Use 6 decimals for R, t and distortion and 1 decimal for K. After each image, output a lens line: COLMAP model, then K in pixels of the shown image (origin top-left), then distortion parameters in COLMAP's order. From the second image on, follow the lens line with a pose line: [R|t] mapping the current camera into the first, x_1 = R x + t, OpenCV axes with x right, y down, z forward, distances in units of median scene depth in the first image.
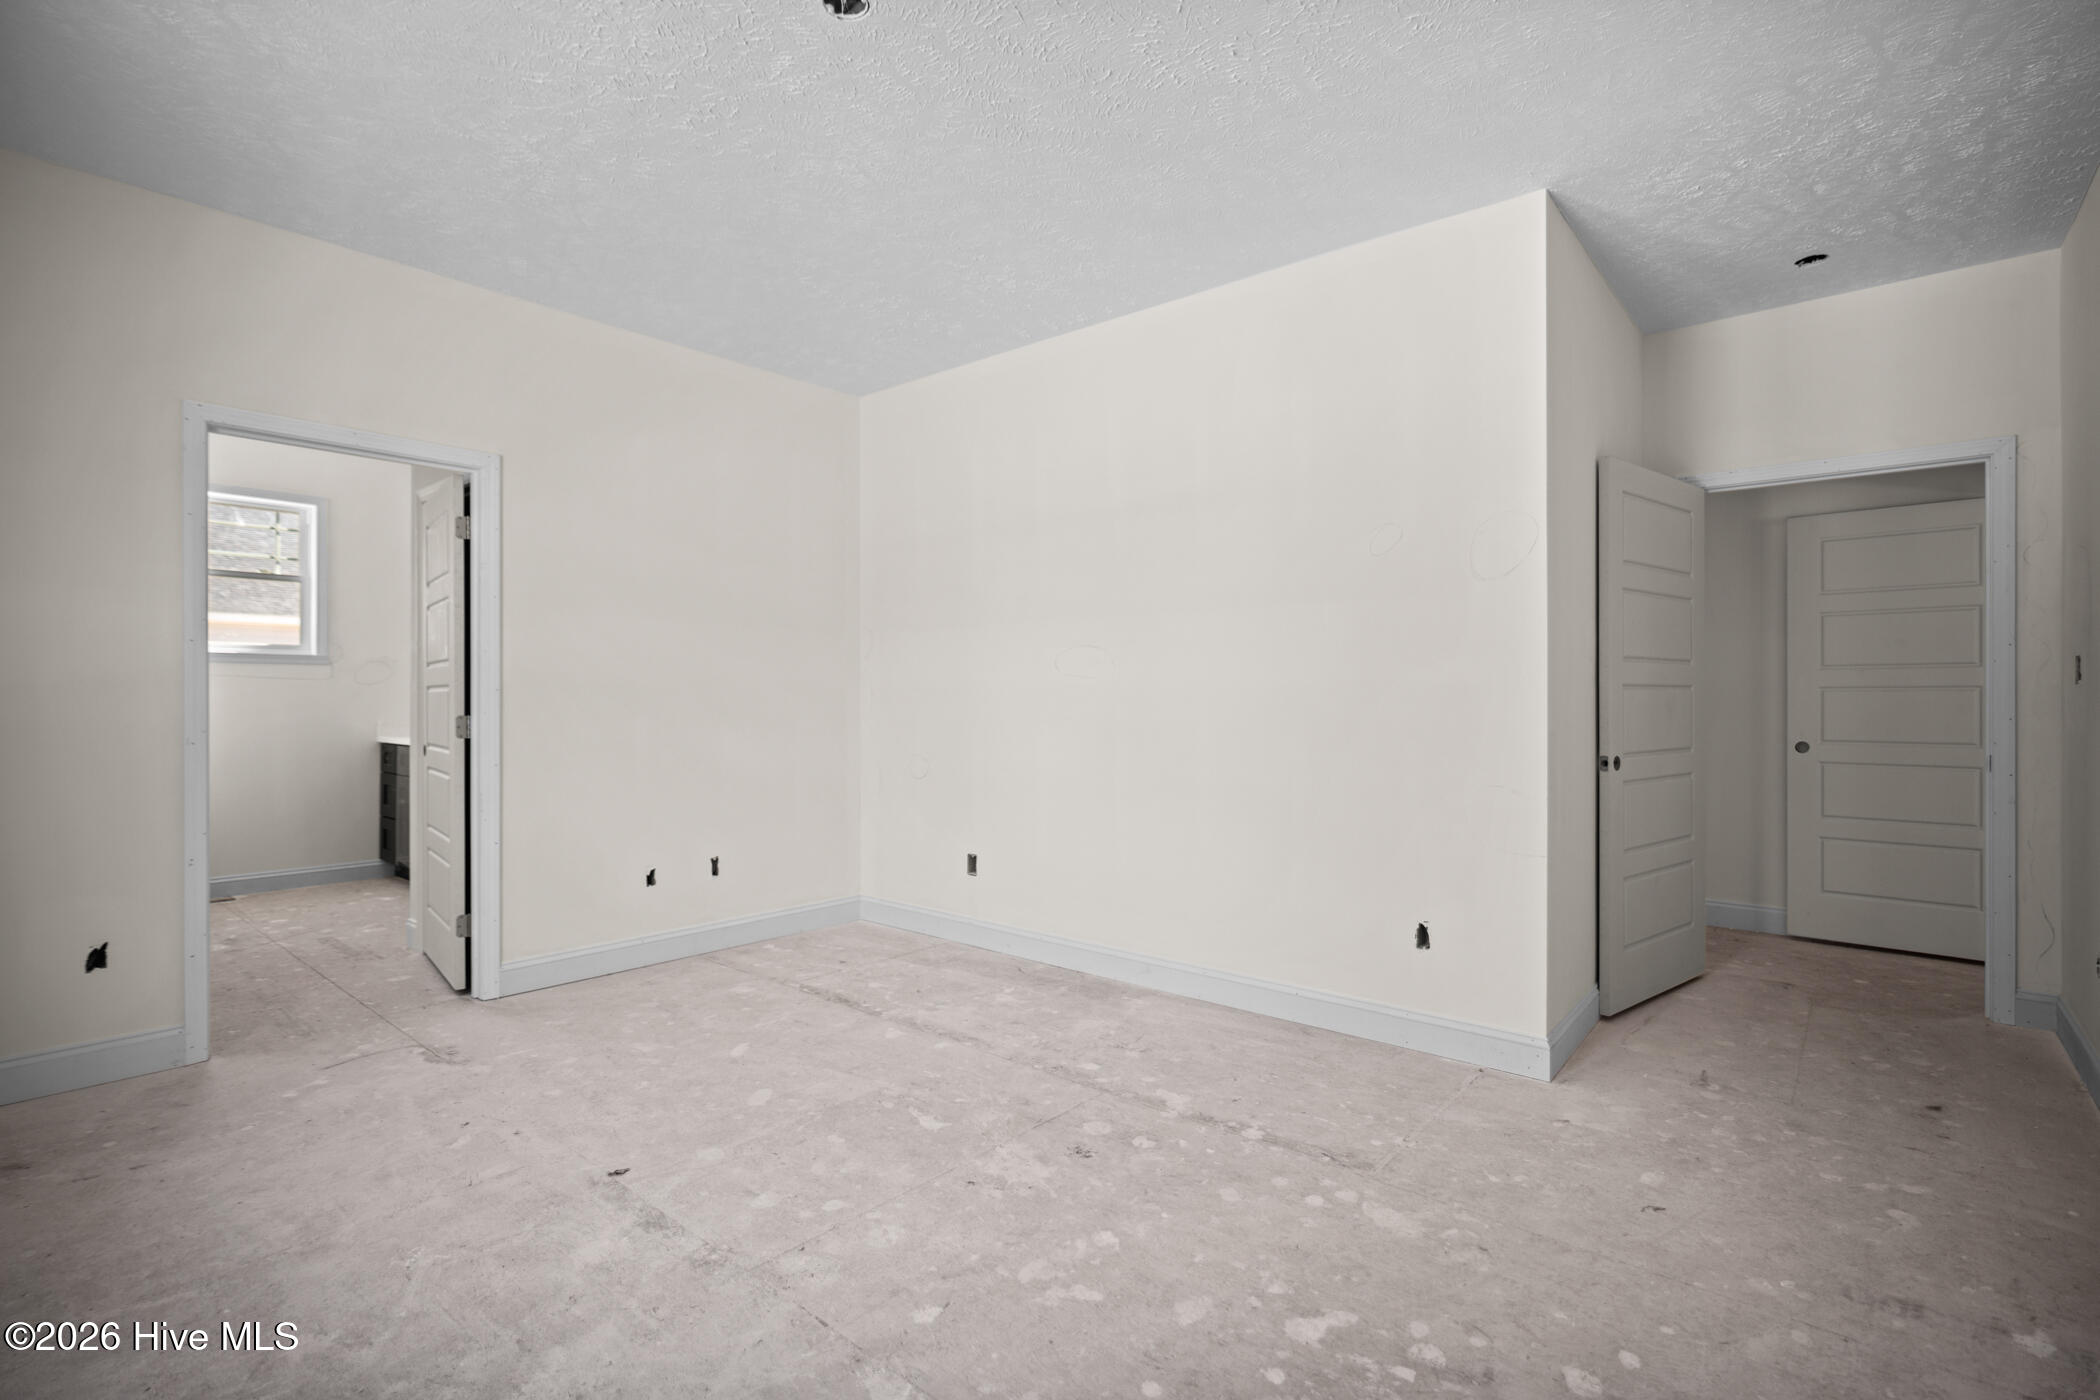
lens RADIAL K [[970.3, 0, 1043.6], [0, 970.3, 697.9], [0, 0, 1]] dist [-0.008637, 0.003462]
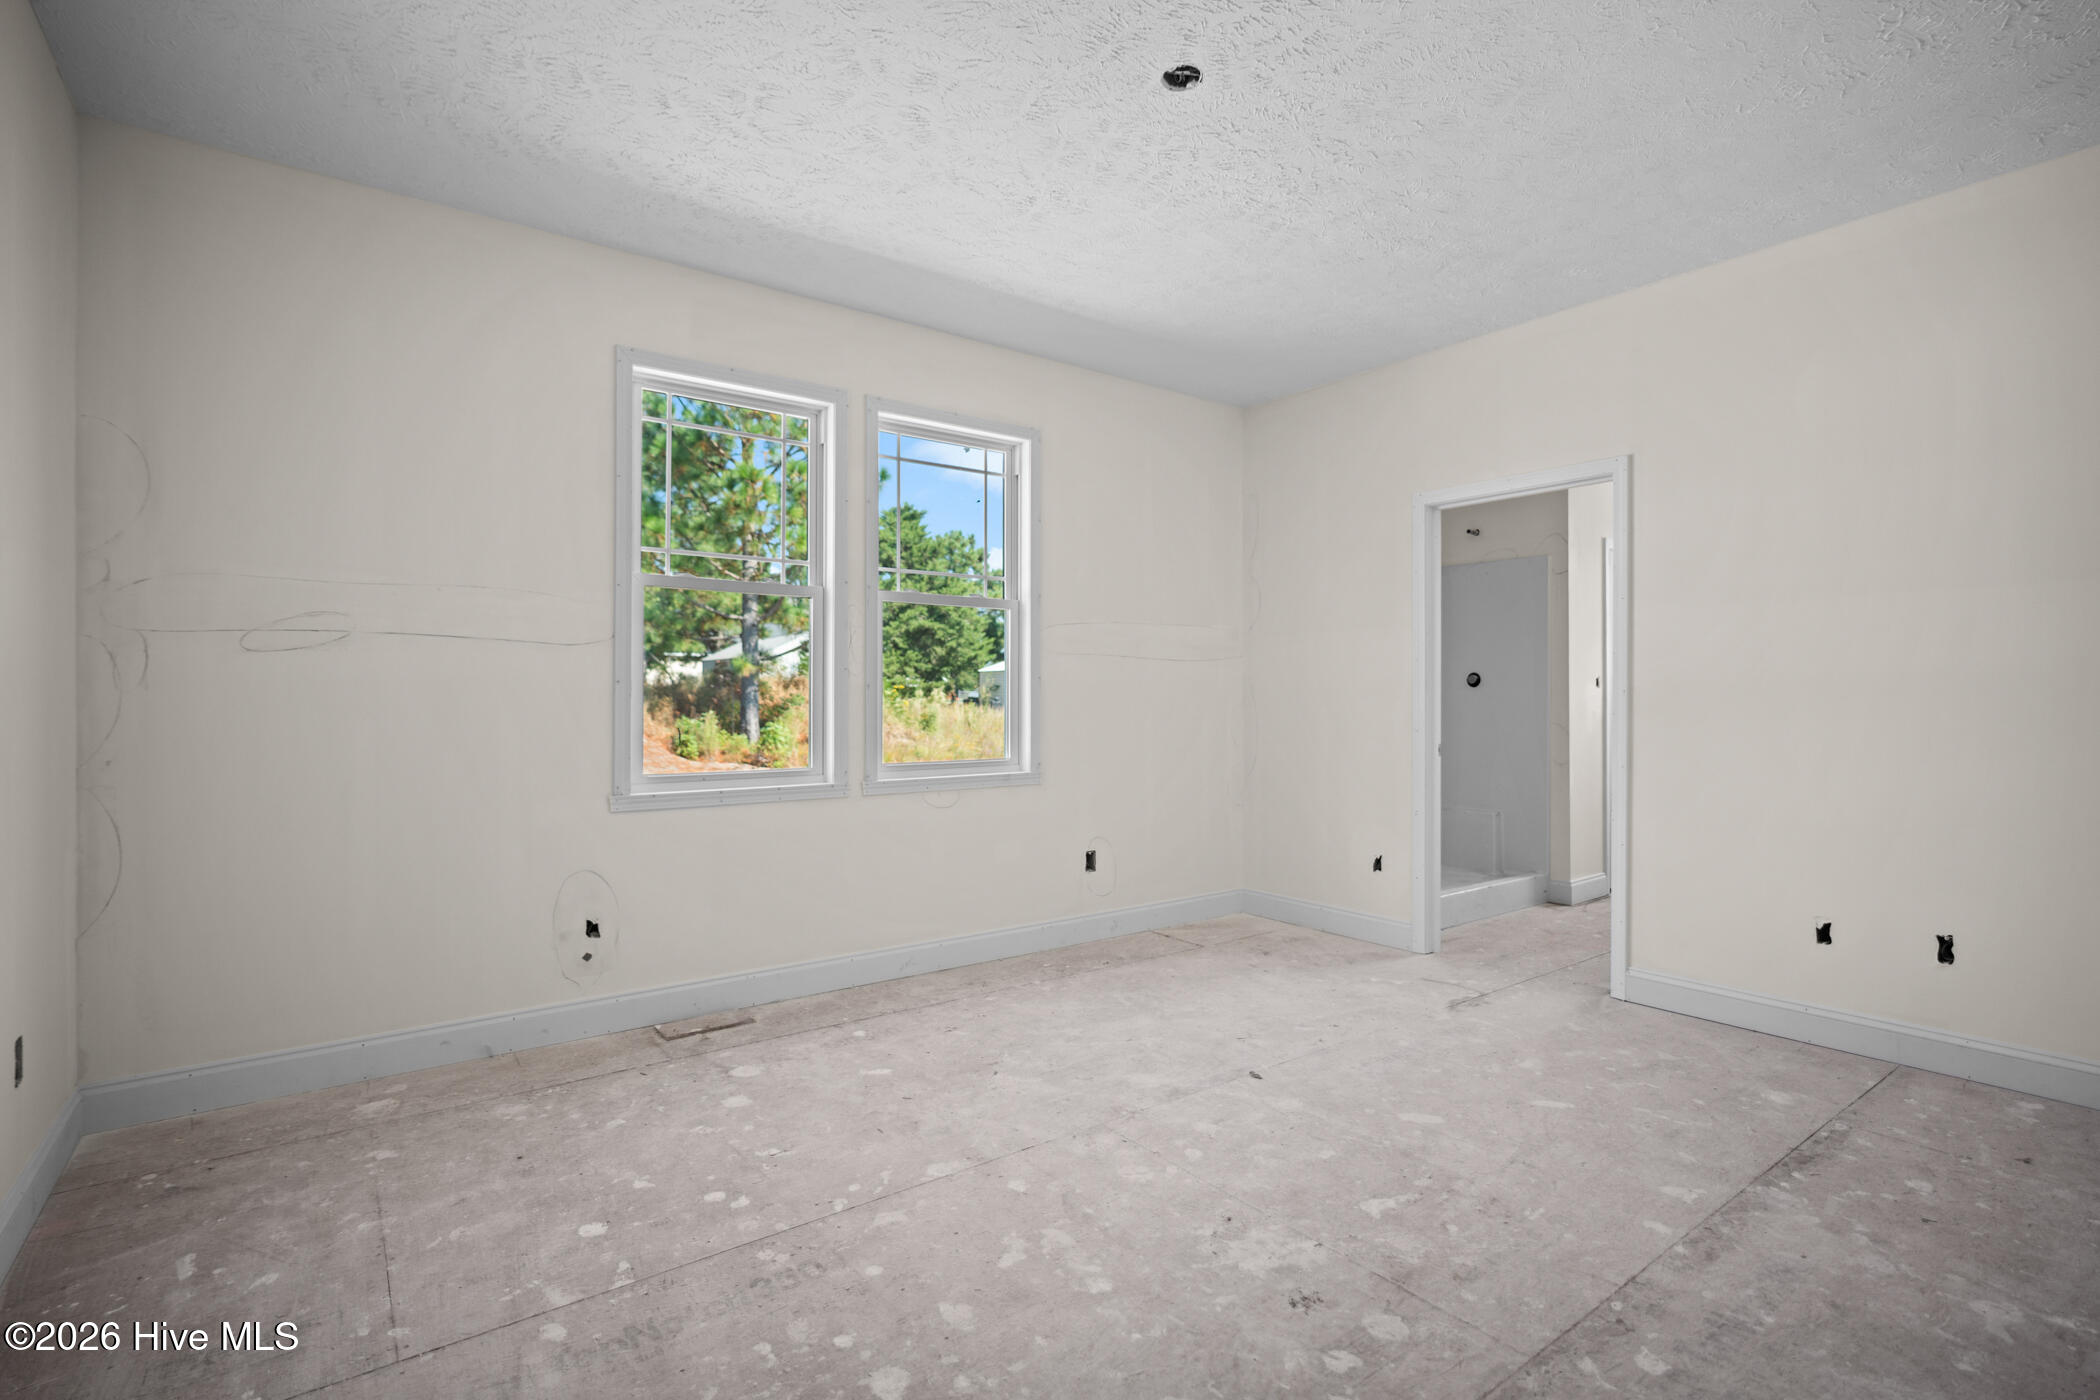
lens RADIAL K [[970.3, 0, 1046.6], [0, 970.3, 694.7], [0, 0, 1]] dist [-0.008637, 0.003462]
pose [[-0.212922, -0.004551, -0.977059, 0.659548], [-0.000771, 0.999990, -0.004489, 0.000139], [0.977069, -0.000203, -0.212923, 0.774451]]
